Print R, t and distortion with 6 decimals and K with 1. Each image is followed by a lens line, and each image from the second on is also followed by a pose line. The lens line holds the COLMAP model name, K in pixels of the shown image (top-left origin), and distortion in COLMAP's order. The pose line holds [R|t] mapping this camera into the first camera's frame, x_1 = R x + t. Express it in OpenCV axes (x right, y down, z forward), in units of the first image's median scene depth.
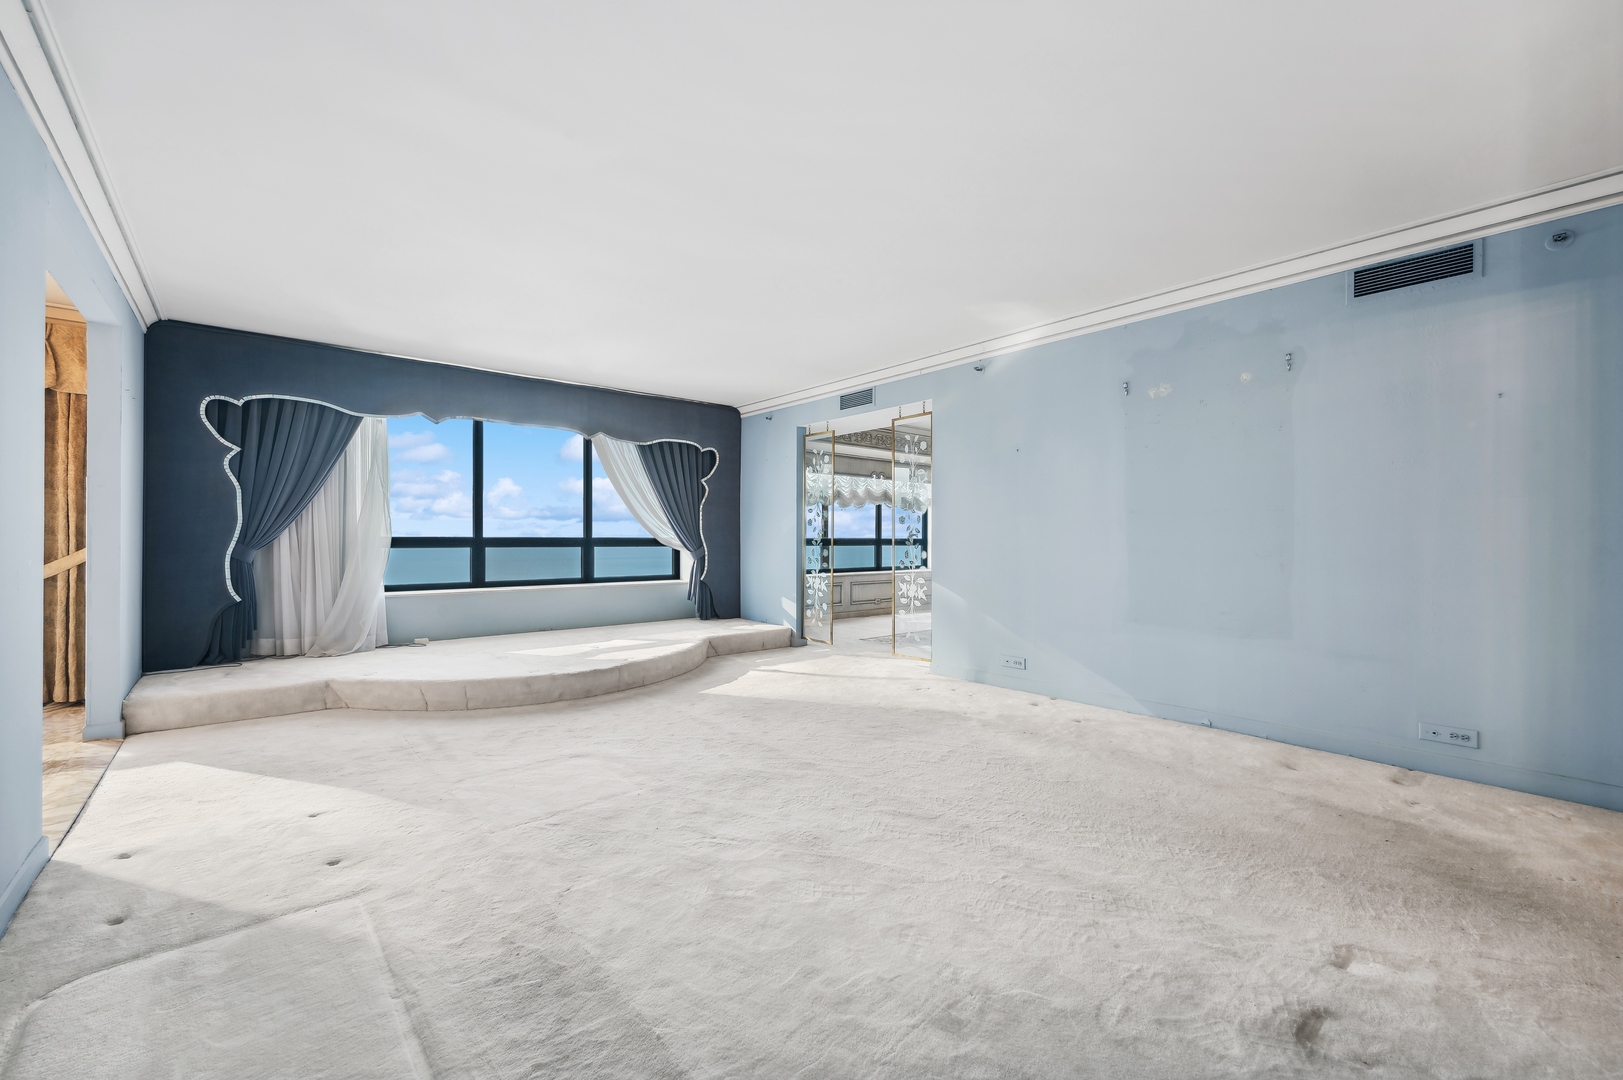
lens RADIAL K [[652.9, 0, 810.5], [0, 652.9, 544.6], [0, 0, 1]] dist [-0.003925, 0.000128]
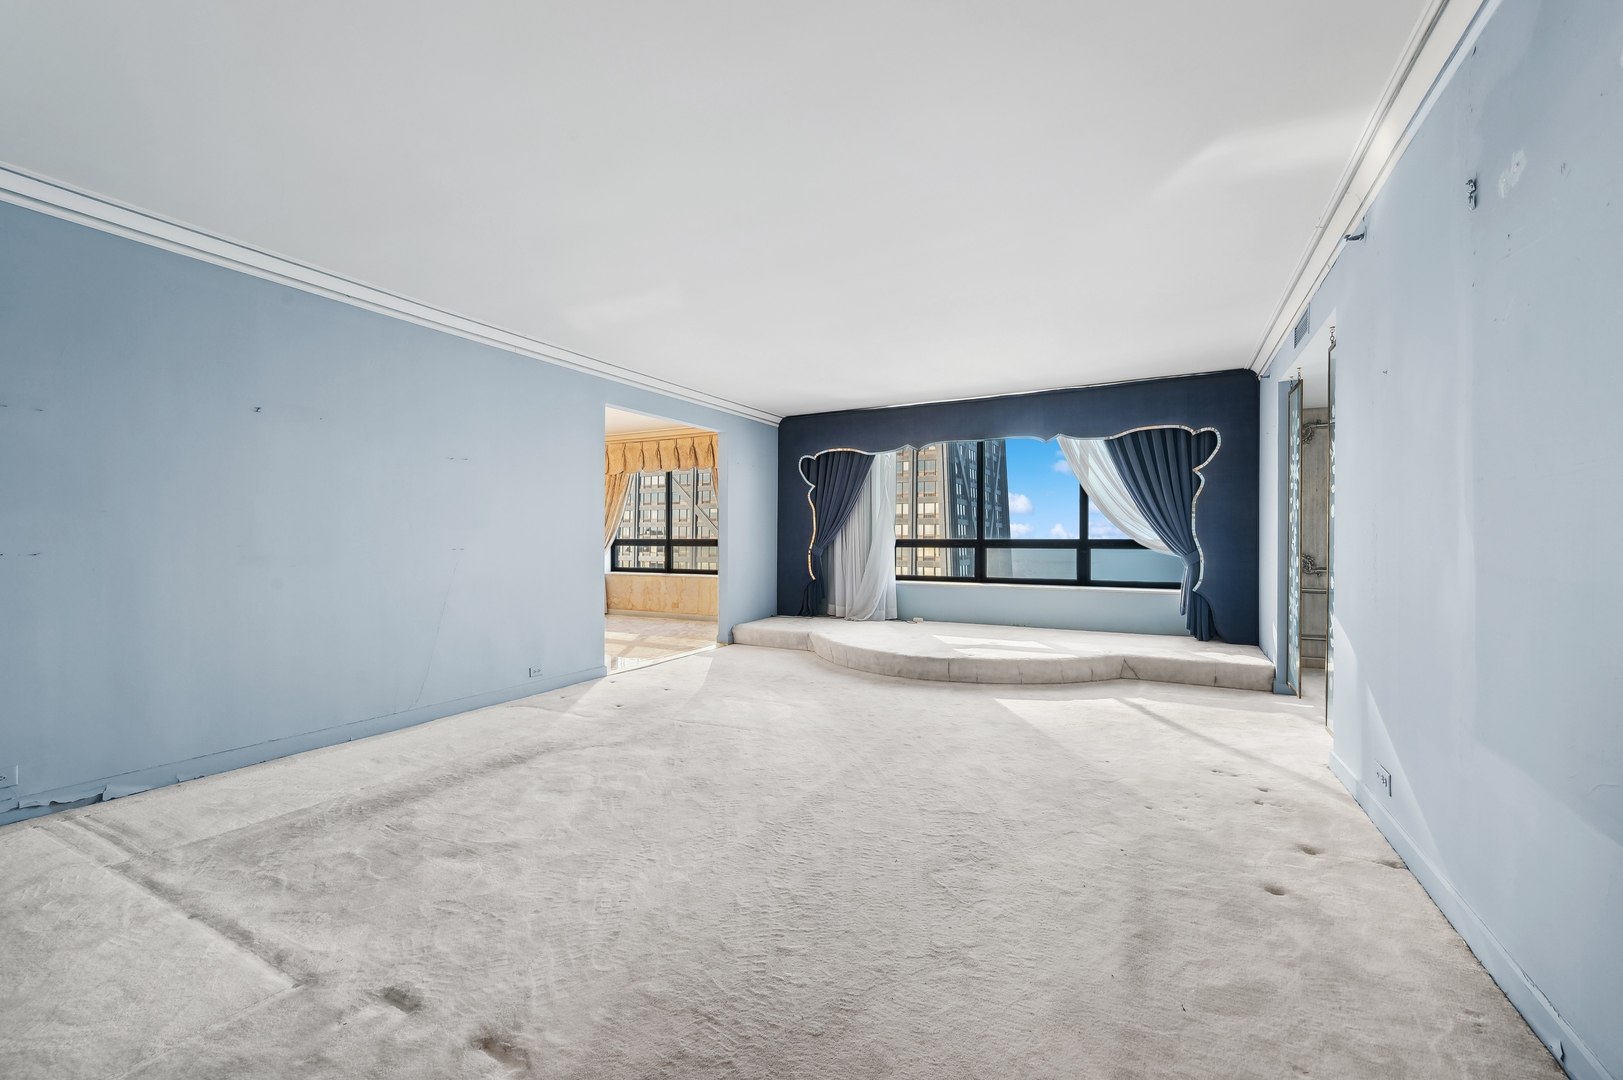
lens RADIAL K [[652.9, 0, 814.1], [0, 652.9, 536.0], [0, 0, 1]] dist [-0.003925, 0.000128]
pose [[0.377610, -0.006009, -0.925945, 0.443509], [-0.006136, 0.999941, -0.008991, -0.004733], [0.925944, 0.009077, 0.377551, 0.266109]]
